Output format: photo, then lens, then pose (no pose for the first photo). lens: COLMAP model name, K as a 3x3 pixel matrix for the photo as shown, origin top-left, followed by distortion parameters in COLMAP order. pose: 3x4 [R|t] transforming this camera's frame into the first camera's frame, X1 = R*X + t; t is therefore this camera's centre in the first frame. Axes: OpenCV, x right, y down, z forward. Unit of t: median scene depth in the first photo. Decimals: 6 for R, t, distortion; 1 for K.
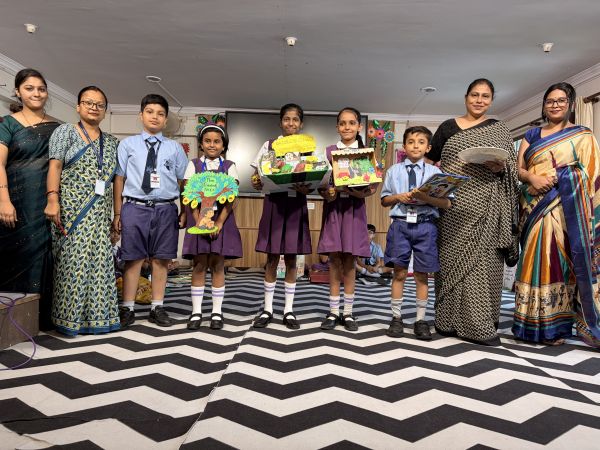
lens RADIAL K [[455.2, 0, 298.5], [0, 455.2, 225.8], [0, 0, 1]] dist [0.038363, -0.033842]
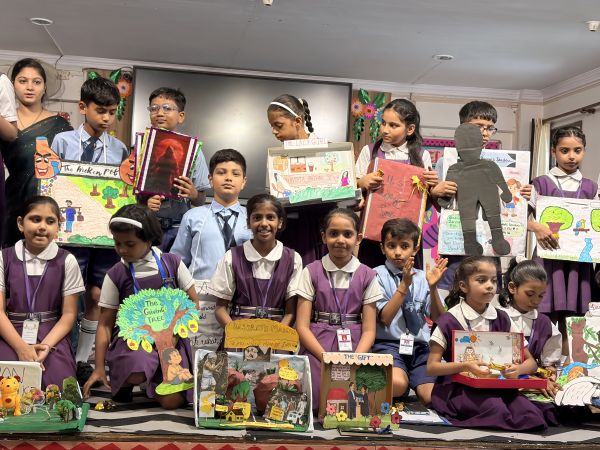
lens RADIAL K [[908.4, 0, 298.0], [0, 908.4, 224.8], [0, 0, 1]] dist [0.119433, -0.124308]
pose [[0.990907, 0.023105, 0.132551, -0.096405], [-0.019342, 0.999374, -0.029608, 0.004162], [-0.133152, 0.026775, 0.990734, -0.291869]]
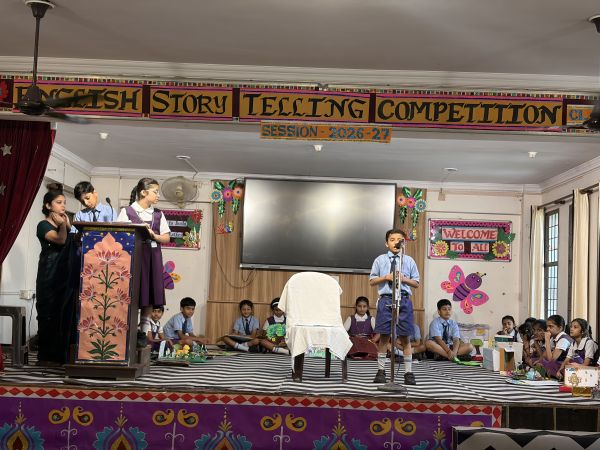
lens RADIAL K [[900.5, 0, 300.1], [0, 900.5, 225.2], [0, 0, 1]] dist [0.253363, -1.009471]
pose [[0.999815, 0.009358, -0.016799, -0.013384], [-0.010762, 0.996276, -0.085549, 0.003150], [0.015936, 0.085714, 0.996192, -0.833993]]
